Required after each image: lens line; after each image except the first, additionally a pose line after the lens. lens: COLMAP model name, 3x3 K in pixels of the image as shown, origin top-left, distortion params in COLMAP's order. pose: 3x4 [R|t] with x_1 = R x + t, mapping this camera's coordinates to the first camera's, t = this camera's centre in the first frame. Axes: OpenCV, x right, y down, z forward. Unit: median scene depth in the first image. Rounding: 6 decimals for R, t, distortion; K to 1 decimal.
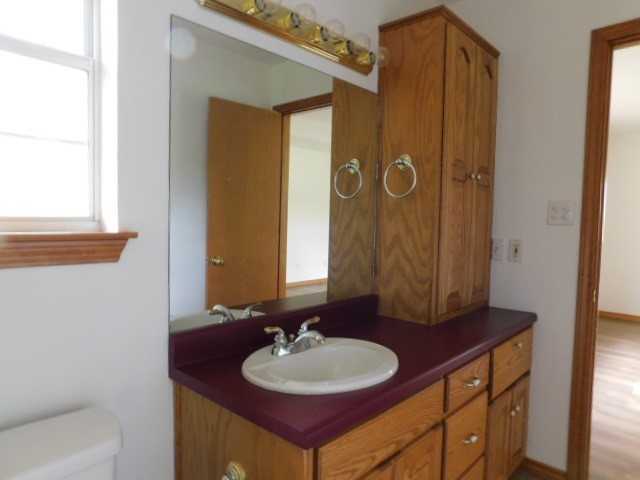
lens RADIAL K [[426.3, 0, 320.0], [0, 426.3, 240.0], [0, 0, 1]] dist [-0.061488, 0.054048]
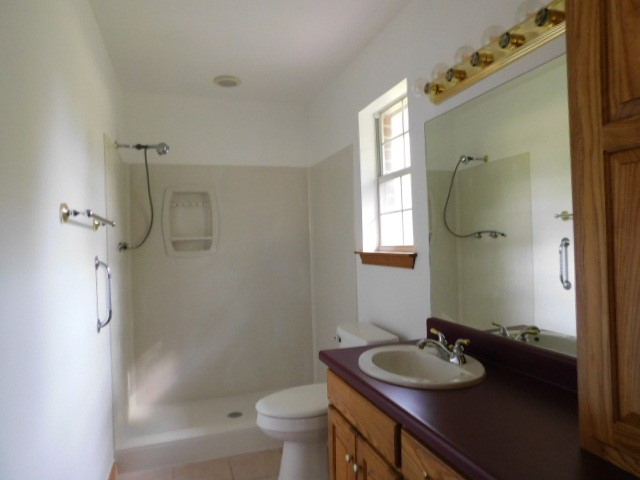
lens RADIAL K [[426.3, 0, 320.0], [0, 426.3, 240.0], [0, 0, 1]] dist [-0.061488, 0.054048]
pose [[-0.486566, -0.009784, -0.873589, 0.827830], [-0.025072, 0.999682, 0.002768, -0.042299], [0.873284, 0.023250, -0.486656, 0.925479]]
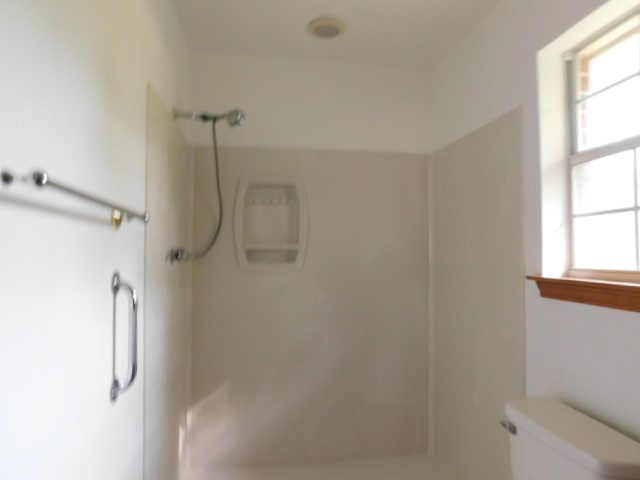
lens RADIAL K [[426.3, 0, 320.0], [0, 426.3, 240.0], [0, 0, 1]] dist [-0.061488, 0.054048]
pose [[-0.633045, -0.046360, -0.772725, 0.512435], [-0.055665, 0.998347, -0.014293, -0.040647], [0.772111, 0.033966, -0.634579, 0.596750]]
